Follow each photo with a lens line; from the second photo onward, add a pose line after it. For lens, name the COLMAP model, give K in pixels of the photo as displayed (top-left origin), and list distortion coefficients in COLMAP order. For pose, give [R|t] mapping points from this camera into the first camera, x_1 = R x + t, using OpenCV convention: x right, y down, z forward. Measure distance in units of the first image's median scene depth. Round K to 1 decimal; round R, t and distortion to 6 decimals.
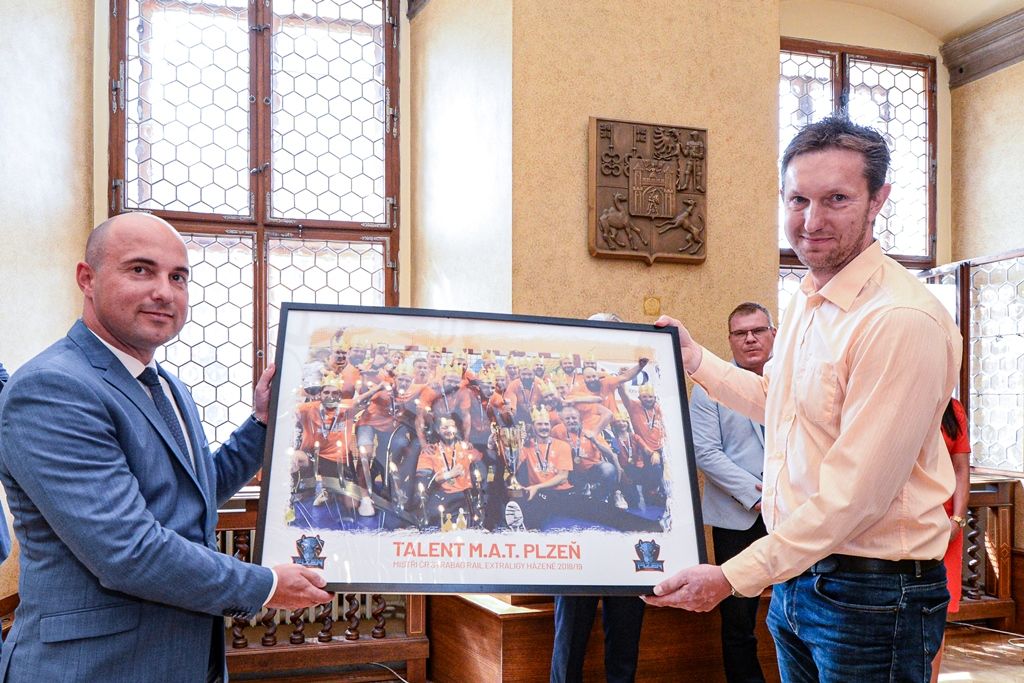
lens RADIAL K [[726.0, 0, 494.8], [0, 726.0, 393.5], [0, 0, 1]] dist [-0.003064, -0.005347]
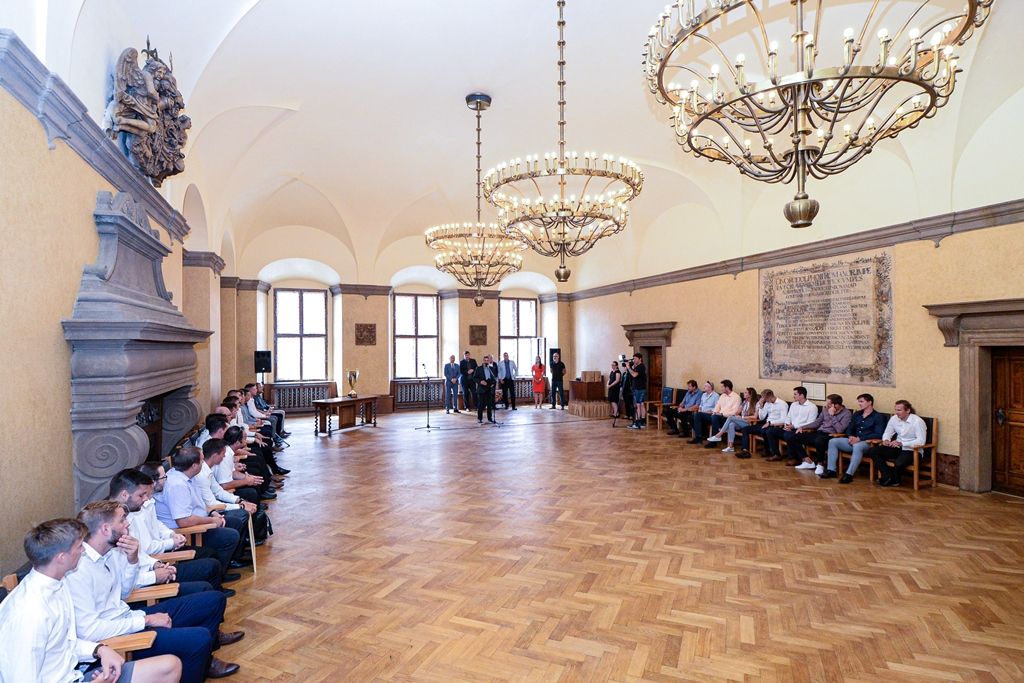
lens RADIAL K [[548.0, 0, 512.0], [0, 548.0, 341.5], [0, 0, 1]] dist [0.002088, -0.001471]
pose [[0.988090, -0.006573, 0.153736, -0.265176], [0.007411, 0.999961, -0.004875, -0.179454], [-0.153698, 0.005956, 0.988100, -4.073389]]
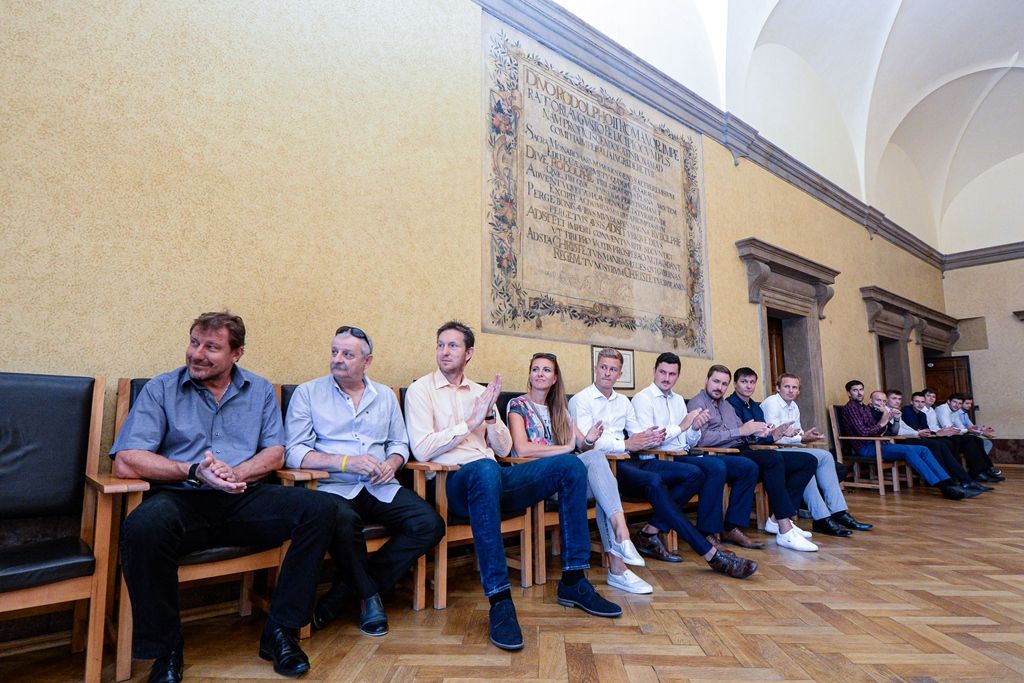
lens RADIAL K [[585.1, 0, 512.0], [0, 585.1, 341.5], [0, 0, 1]] dist [0.004318, 0.000394]
pose [[-0.482938, 0.118516, 0.867597, 0.699773], [0.001880, 0.990937, -0.134318, 0.186473], [-0.875653, -0.063236, -0.478784, -0.710271]]
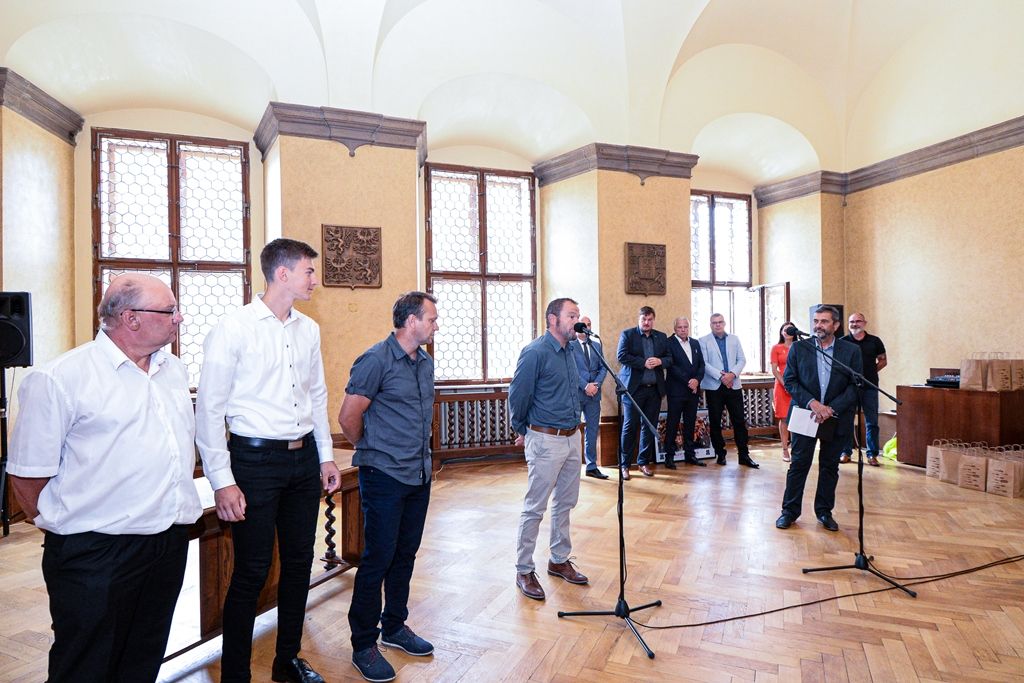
lens RADIAL K [[598.7, 0, 512.0], [0, 598.7, 341.5], [0, 0, 1]] dist [-0.004653, -0.002058]
pose [[0.992013, -0.014823, 0.125258, -0.534074], [0.014964, 0.999888, -0.000180, -0.014882], [-0.125241, 0.002053, 0.992124, -1.084011]]
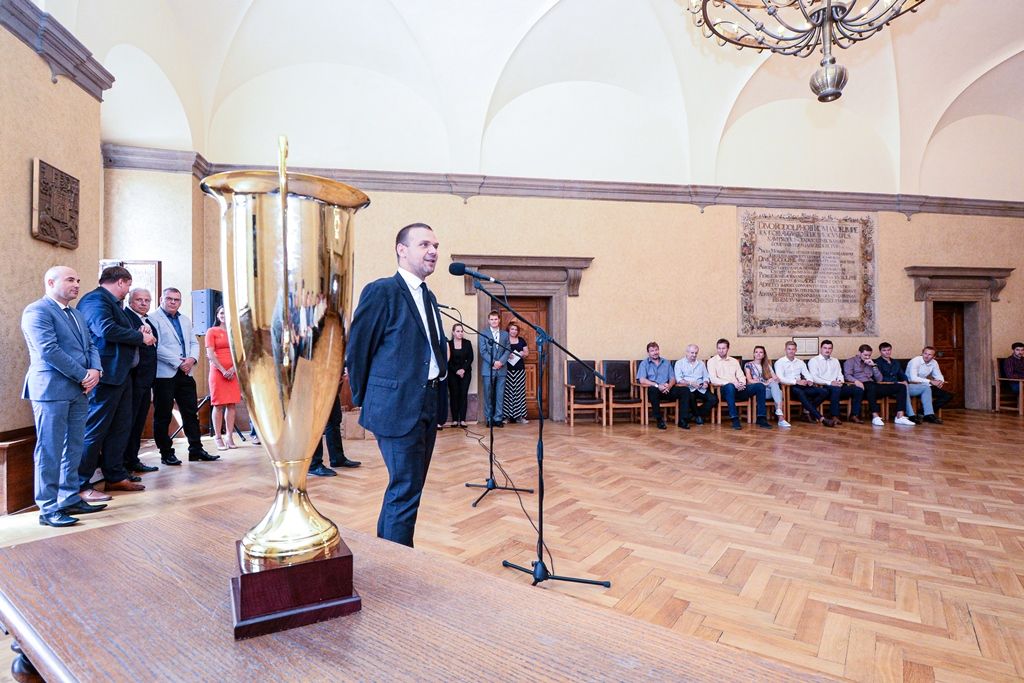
lens RADIAL K [[548.0, 0, 512.0], [0, 548.0, 341.5], [0, 0, 1]] dist [0.002088, -0.001471]
pose [[0.044772, 0.007416, 0.998970, -1.057140], [0.001218, 0.999971, -0.007478, 0.069582], [-0.998996, 0.001551, 0.044762, -0.193750]]
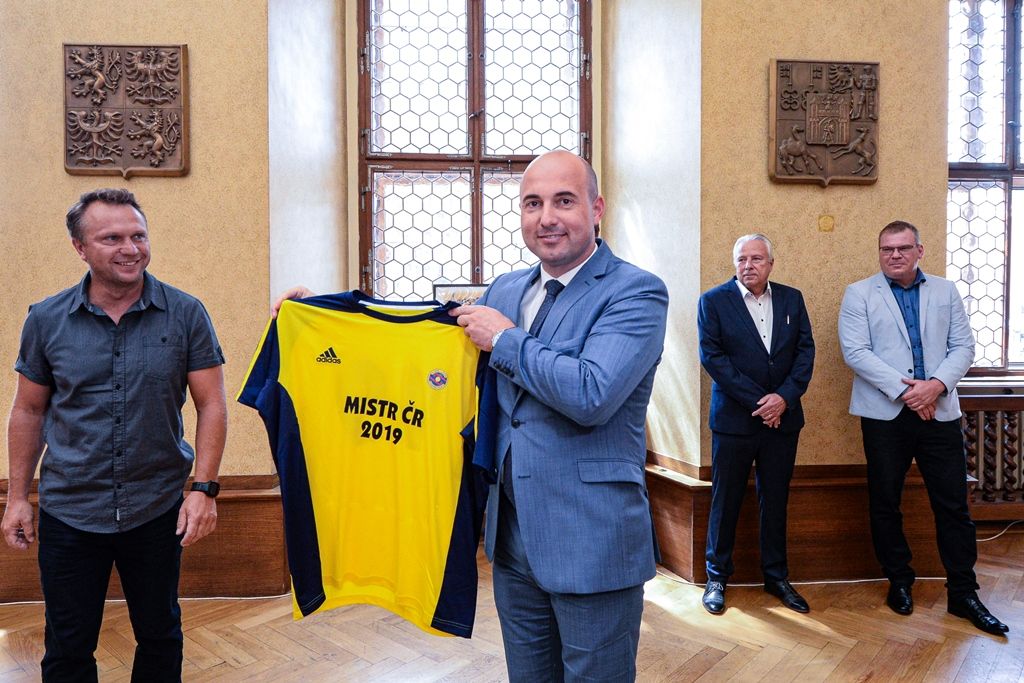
lens RADIAL K [[729.5, 0, 510.4], [0, 729.5, 326.9], [0, 0, 1]] dist [0.005018, -0.026411]
pose [[0.986109, -0.000331, -0.166102, -0.077173], [0.005146, 0.999579, 0.028558, 0.005797], [0.166022, -0.029016, 0.985695, -0.199631]]
